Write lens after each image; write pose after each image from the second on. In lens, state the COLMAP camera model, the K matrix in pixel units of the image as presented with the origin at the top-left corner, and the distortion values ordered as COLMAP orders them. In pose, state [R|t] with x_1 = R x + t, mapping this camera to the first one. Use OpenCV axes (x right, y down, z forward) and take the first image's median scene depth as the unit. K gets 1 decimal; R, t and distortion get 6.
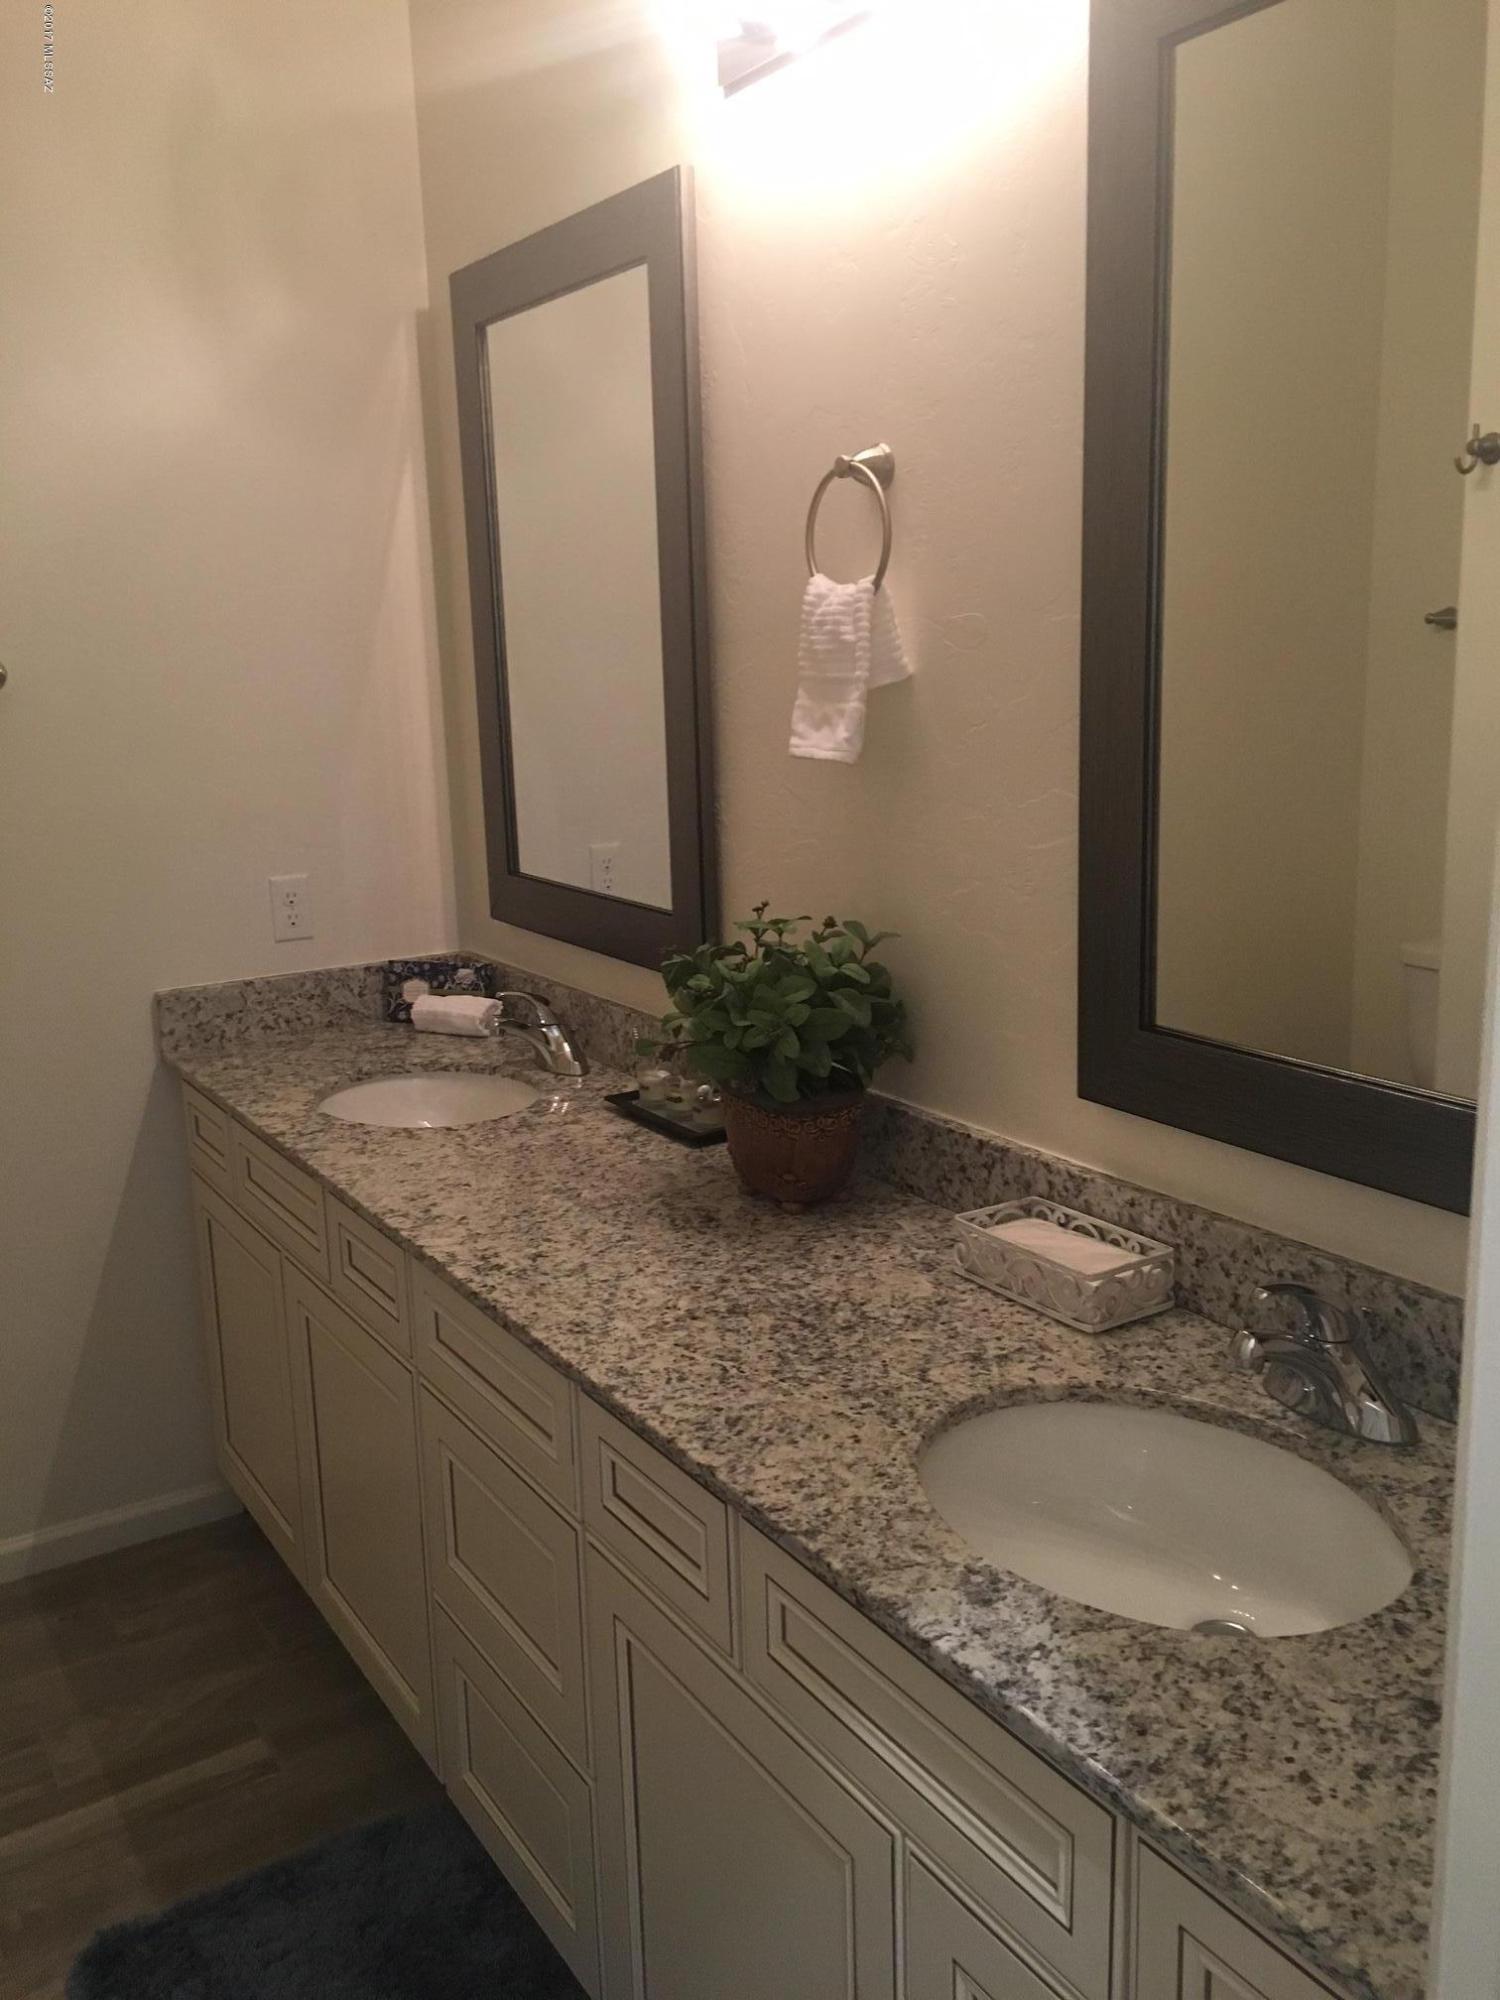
lens RADIAL K [[1698.2, 0, 813.7], [0, 1698.2, 1027.6], [0, 0, 1]] dist [0.087973, -0.109217]
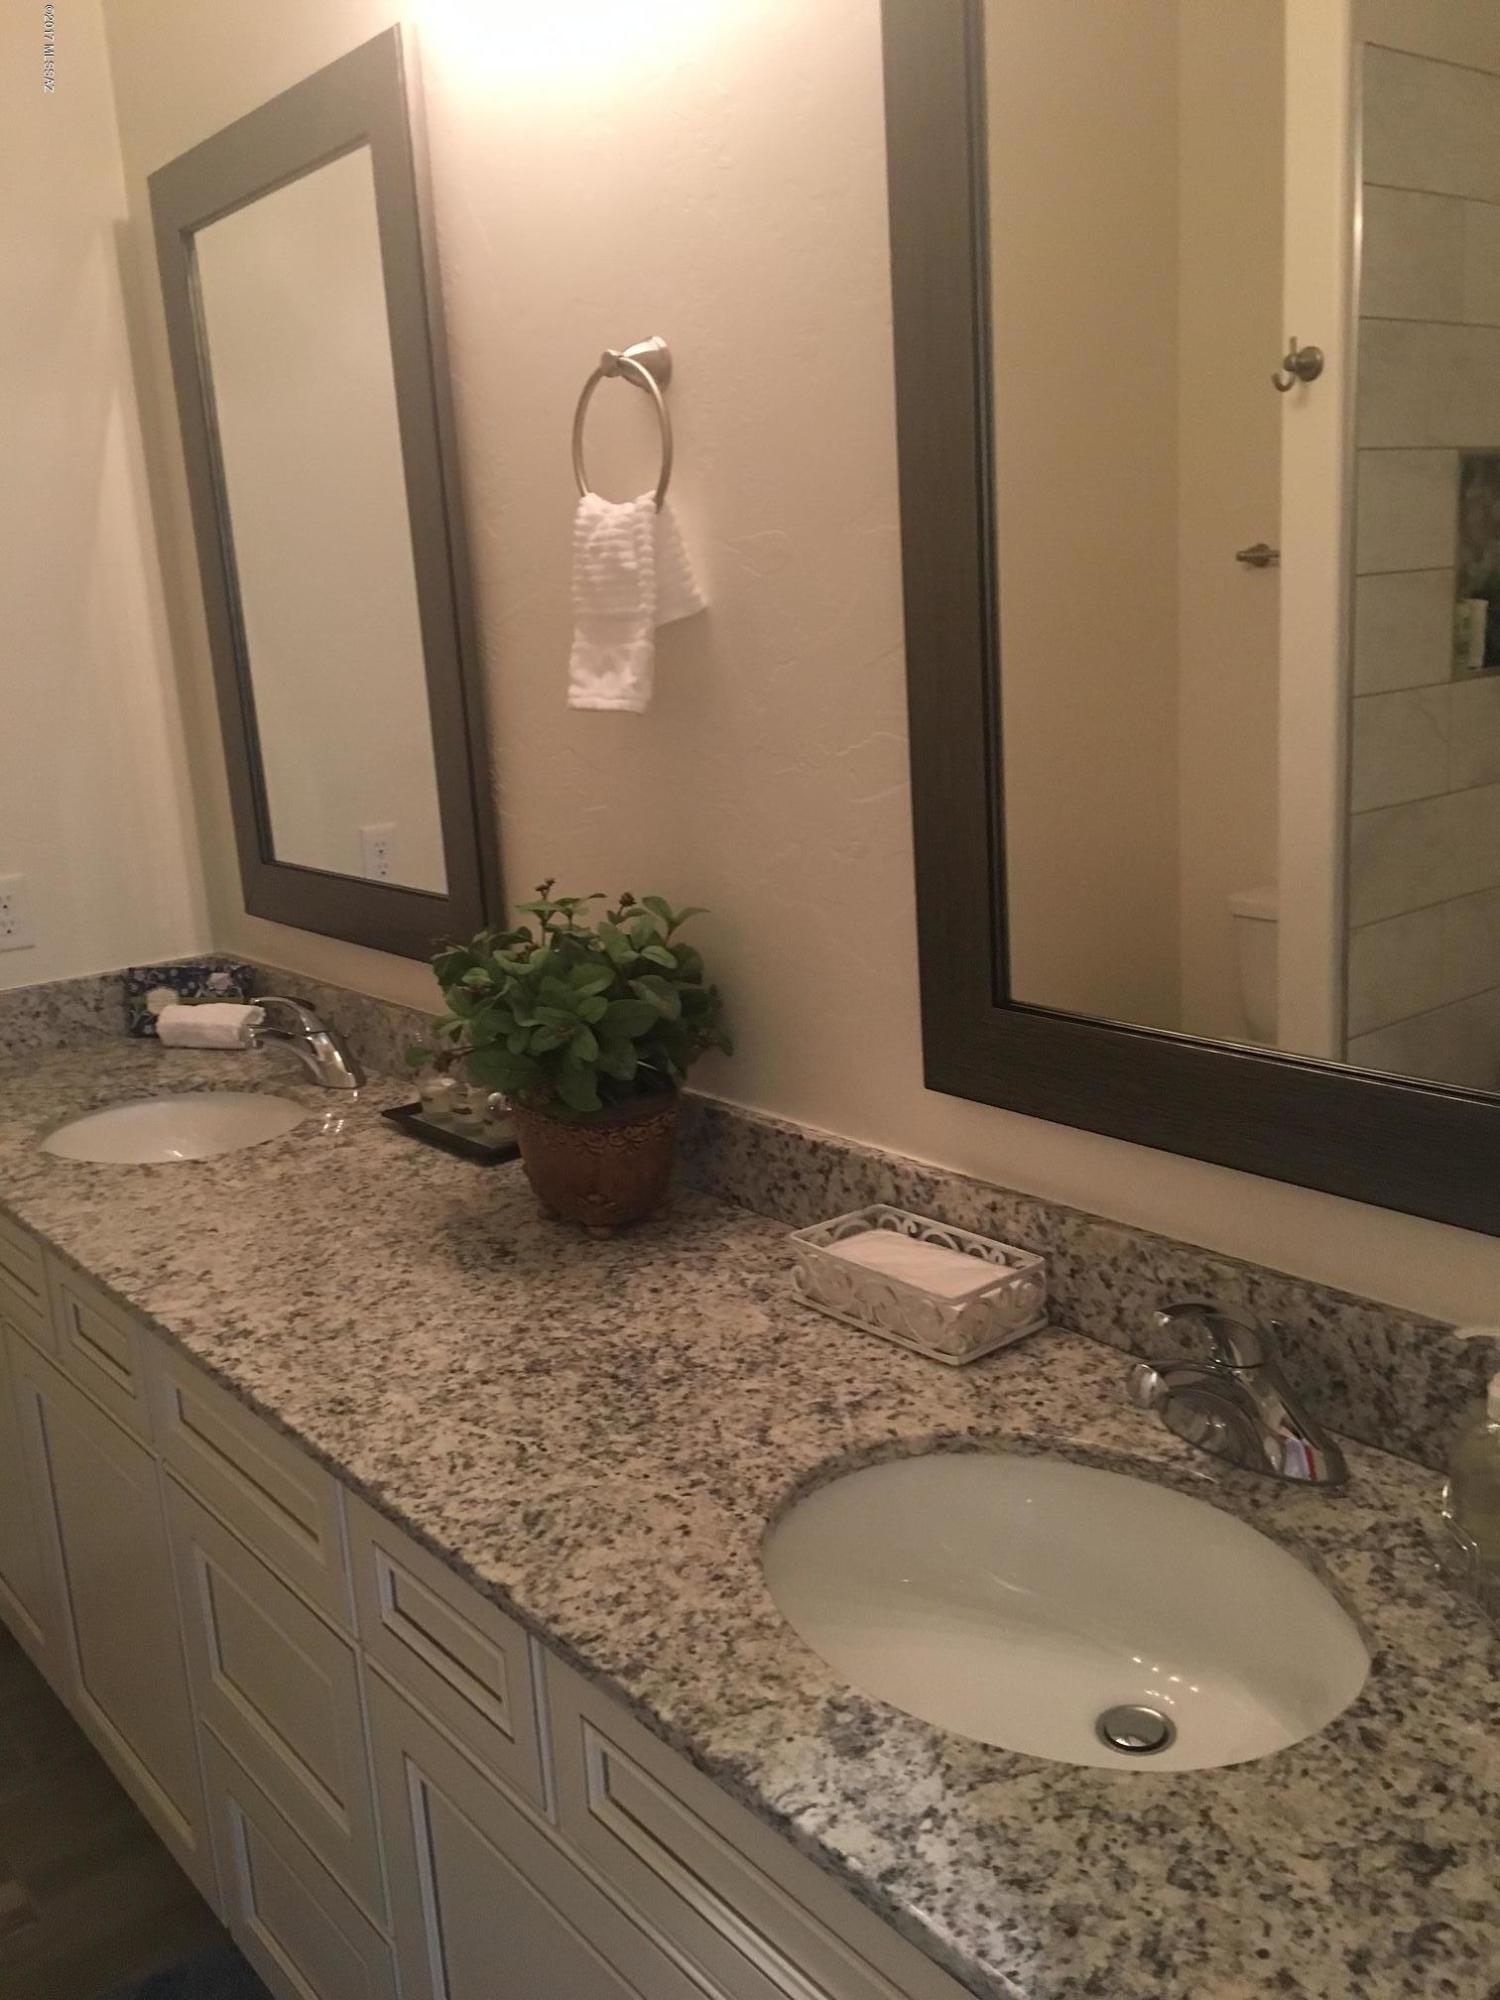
lens RADIAL K [[1698.2, 0, 766.1], [0, 1698.2, 986.0], [0, 0, 1]] dist [0.087973, -0.109217]
pose [[0.995509, -0.052624, 0.078694, 0.010765], [0.053452, 0.998535, -0.008455, -0.007959], [-0.078134, 0.012624, 0.996863, 0.152412]]
